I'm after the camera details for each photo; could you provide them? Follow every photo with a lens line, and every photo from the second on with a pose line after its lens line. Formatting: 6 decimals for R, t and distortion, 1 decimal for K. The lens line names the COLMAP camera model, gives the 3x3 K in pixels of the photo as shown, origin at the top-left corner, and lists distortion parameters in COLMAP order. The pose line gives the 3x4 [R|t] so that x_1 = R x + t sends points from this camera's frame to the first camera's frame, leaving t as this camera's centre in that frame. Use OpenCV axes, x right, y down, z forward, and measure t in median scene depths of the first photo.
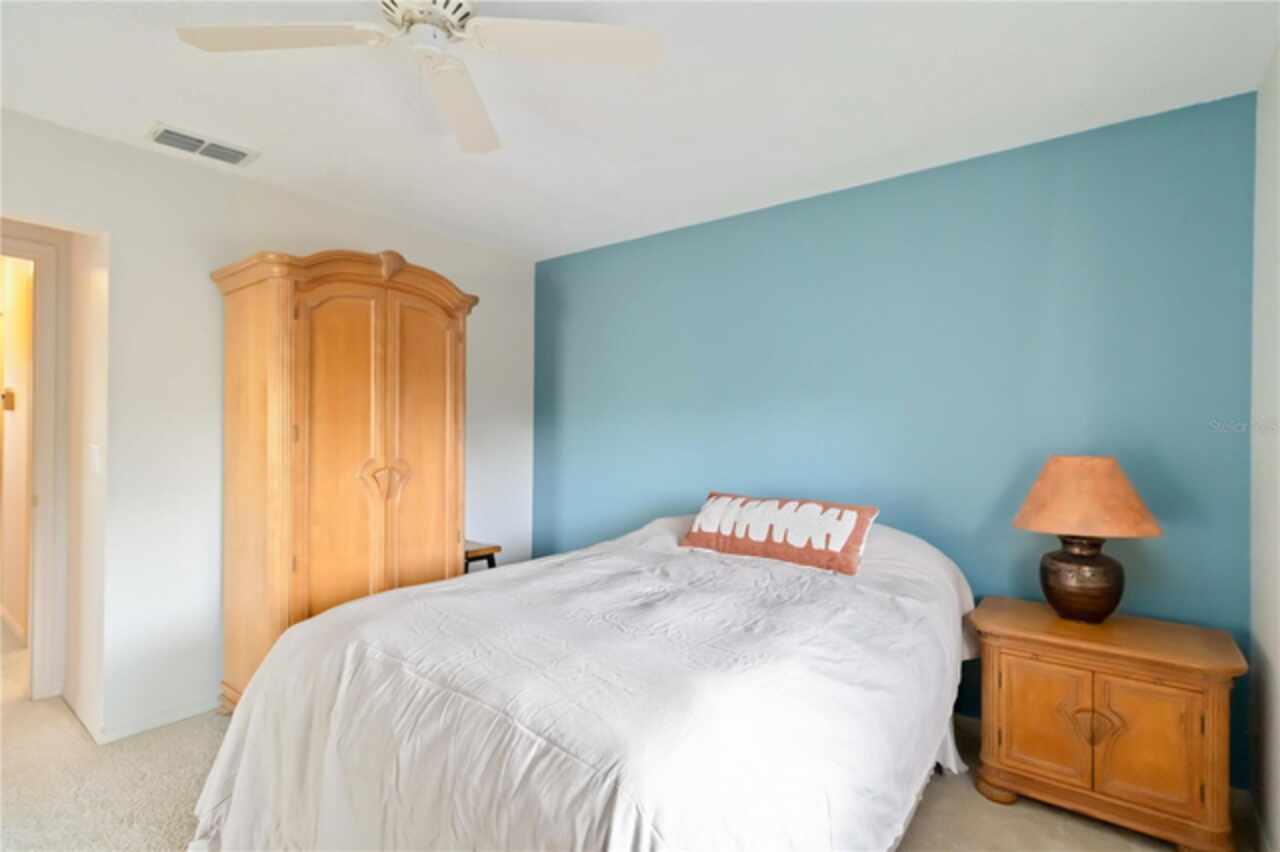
lens RADIAL K [[608.5, 0, 639.1], [0, 608.5, 432.0], [0, 0, 1]] dist [0.000956, 0.000057]
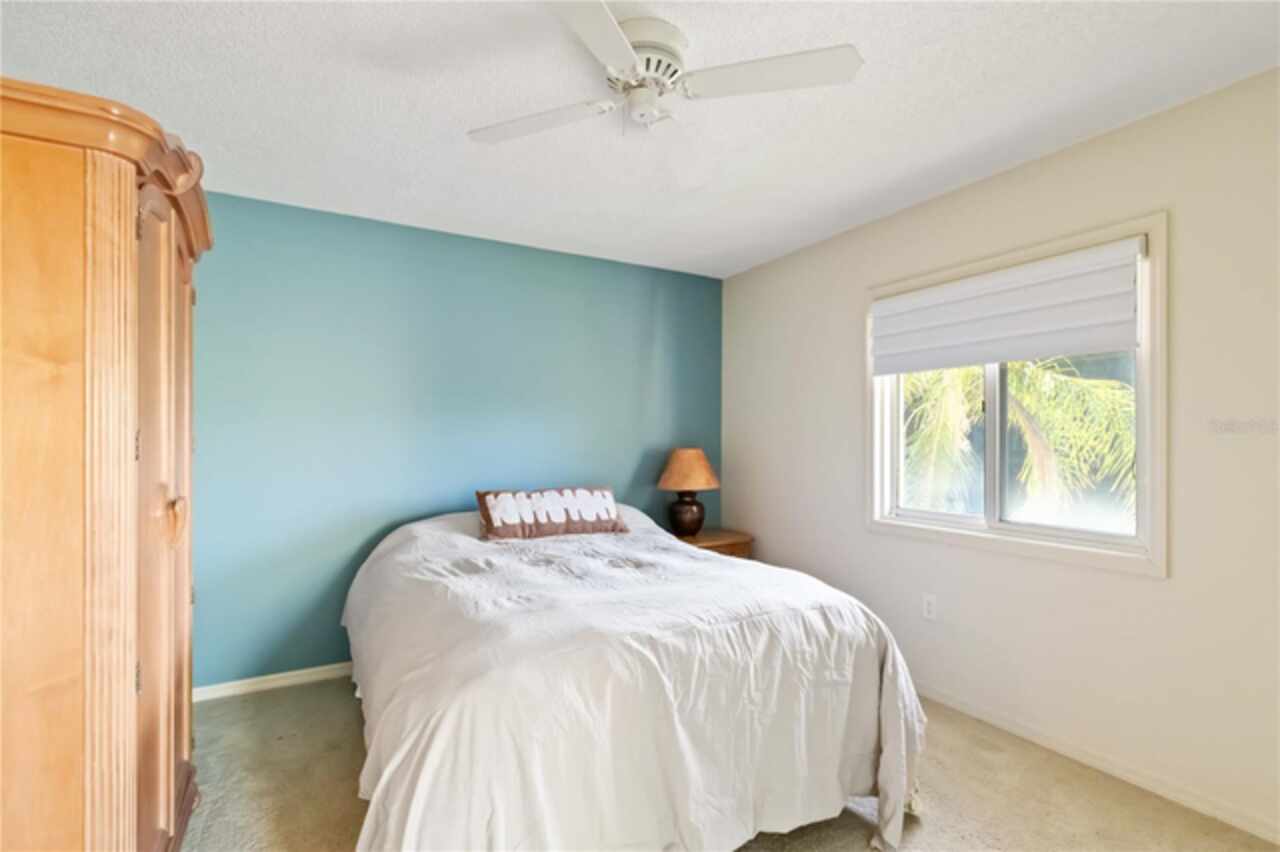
lens RADIAL K [[608.5, 0, 639.1], [0, 608.5, 432.0], [0, 0, 1]] dist [0.000956, 0.000057]
pose [[0.385622, 0.001849, 0.922655, -0.966143], [-0.000193, 0.999998, -0.001924, -0.007514], [-0.922657, 0.000564, 0.385622, 0.380211]]
